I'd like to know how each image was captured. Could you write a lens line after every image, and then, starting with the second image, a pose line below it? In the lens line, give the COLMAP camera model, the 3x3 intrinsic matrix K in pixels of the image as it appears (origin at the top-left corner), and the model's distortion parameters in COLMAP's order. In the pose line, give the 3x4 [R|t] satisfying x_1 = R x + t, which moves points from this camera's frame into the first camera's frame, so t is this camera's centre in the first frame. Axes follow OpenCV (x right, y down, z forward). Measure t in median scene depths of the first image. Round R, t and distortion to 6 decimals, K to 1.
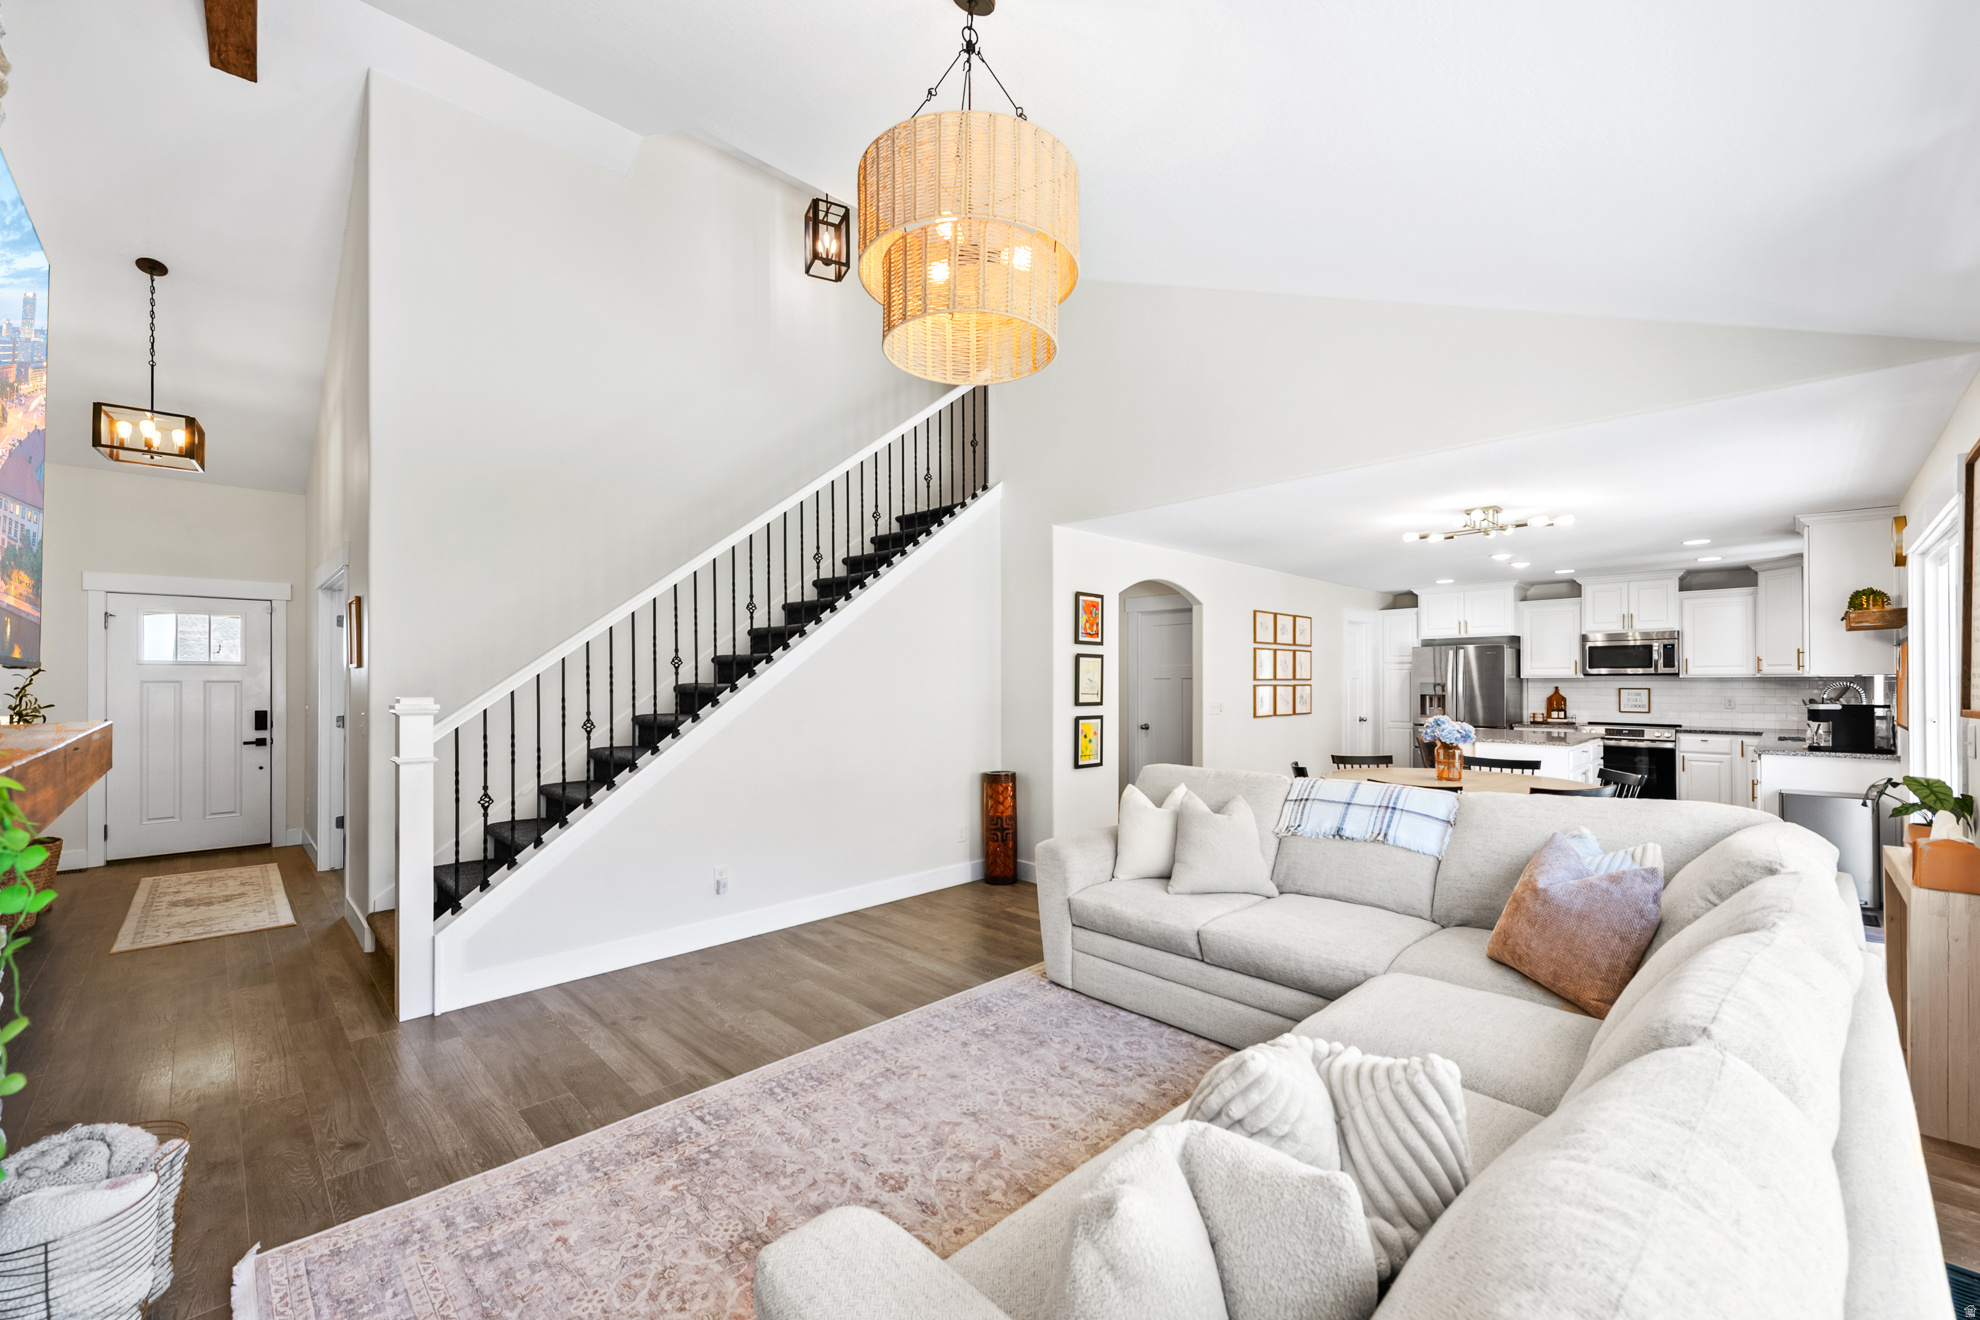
lens RADIAL K [[791.3, 0, 993.6], [0, 791.3, 685.3], [0, 0, 1]] dist [-0.000478, -0.000523]
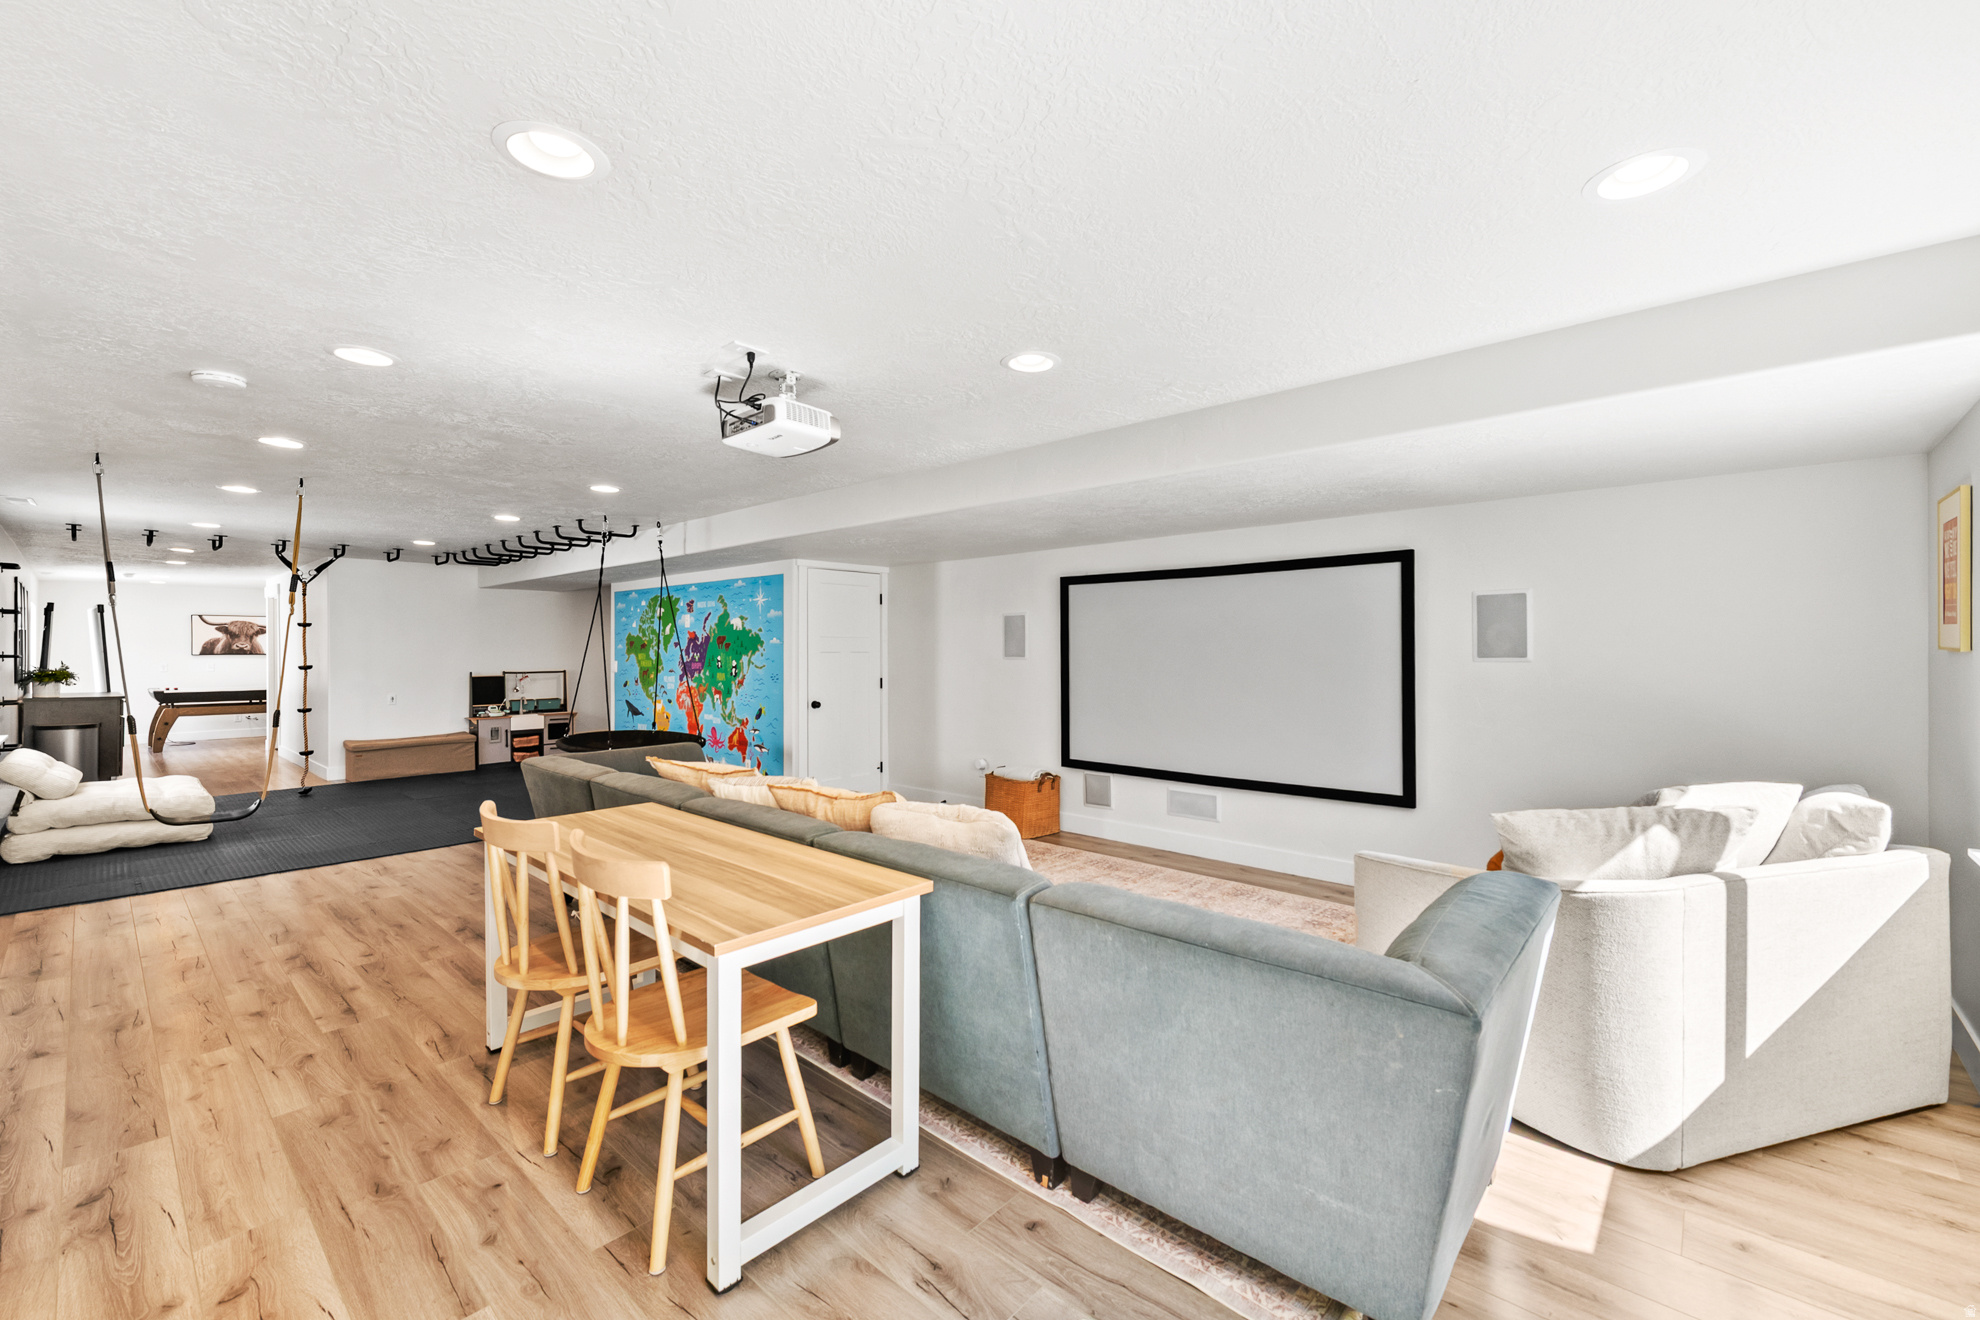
lens RADIAL K [[819.2, 0, 990.0], [0, 819.2, 660.0], [0, 0, 1]] dist [-0.001380, -0.000115]
pose [[0.047324, 0.010294, -0.998827, 0.781537], [-0.005349, 0.999935, 0.010052, 0.013033], [0.998865, 0.004867, 0.047376, 0.326442]]
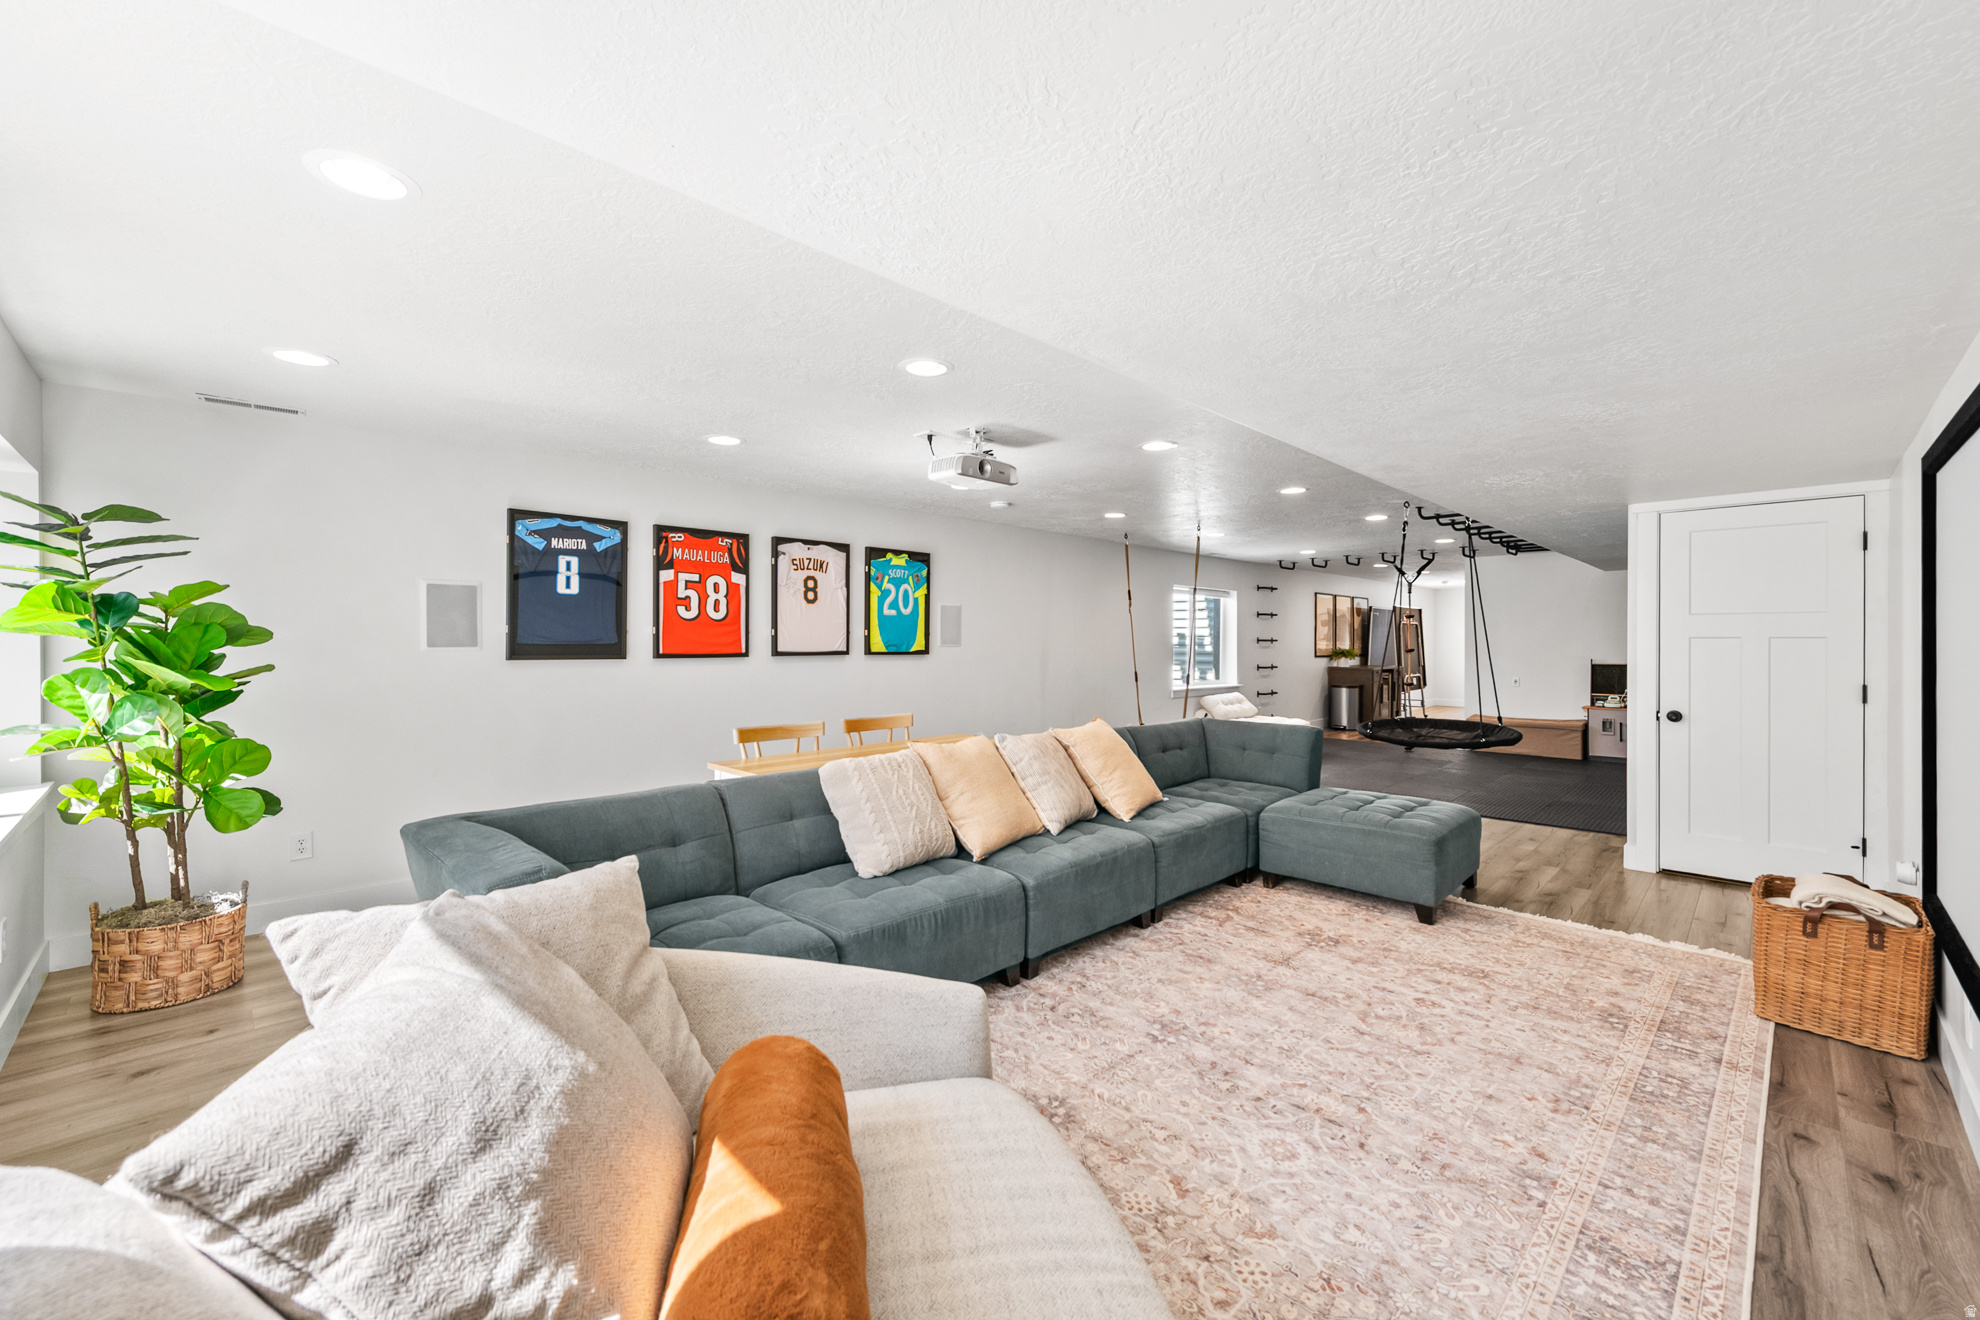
lens RADIAL K [[794.0, 0, 1000.4], [0, 794.0, 643.8], [0, 0, 1]] dist [-0.000626, -0.000458]
pose [[-0.999997, -0.001482, -0.002123, 0.227011], [-0.001508, 0.999925, 0.012165, 0.012600], [0.002105, 0.012168, -0.999924, 0.908179]]
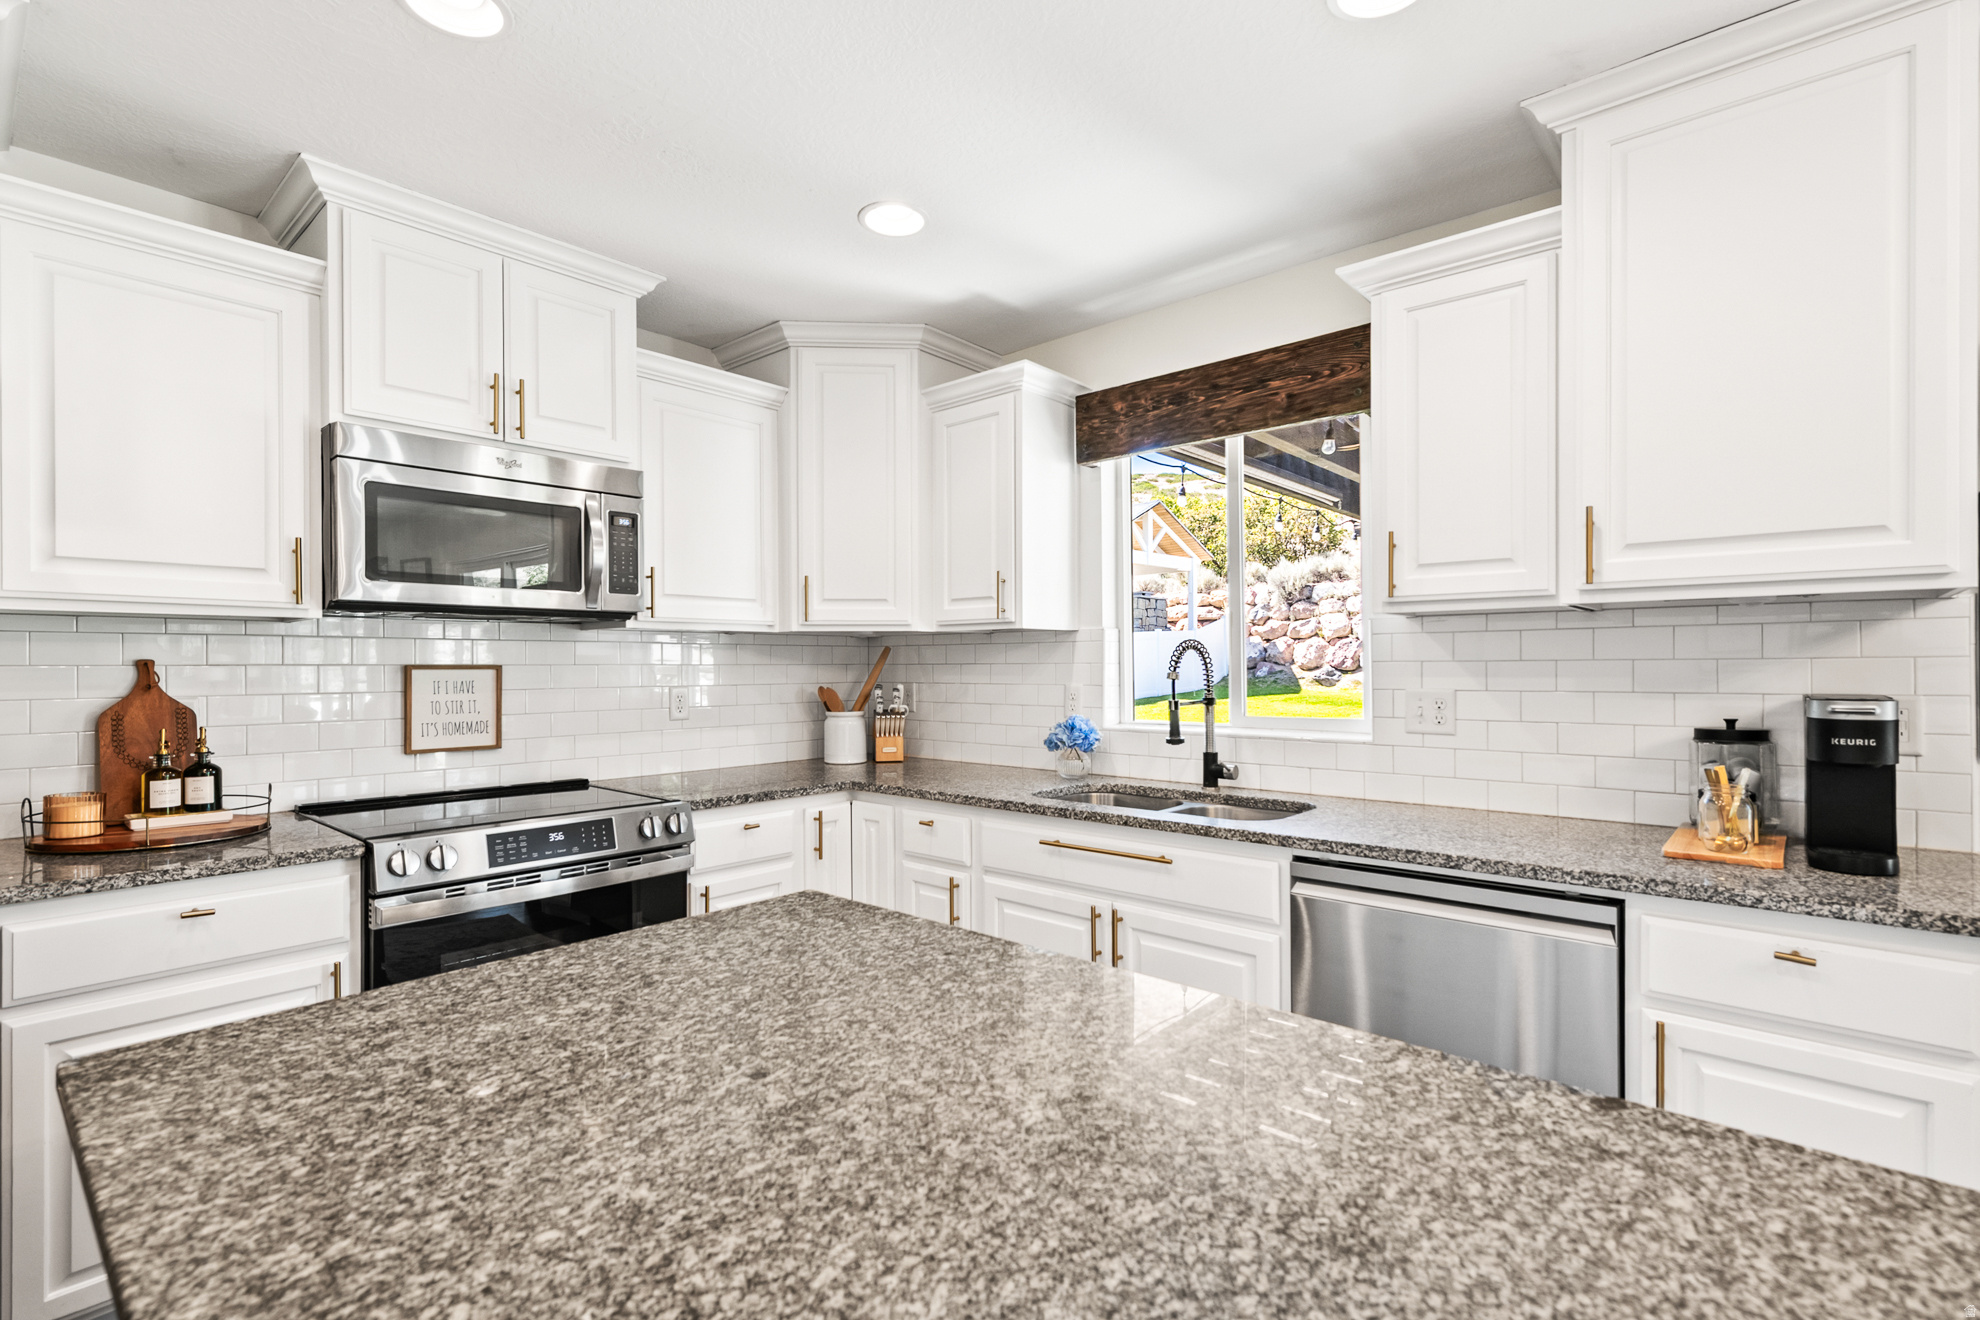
lens RADIAL K [[914.2, 0, 982.8], [0, 914.2, 665.8], [0, 0, 1]] dist [0.003229, 0.000683]
pose [[-0.067373, 0.002310, 0.997725, 0.716867], [0.010645, 0.999942, -0.001597, 0.009472], [-0.997671, 0.010513, -0.067394, 1.264504]]
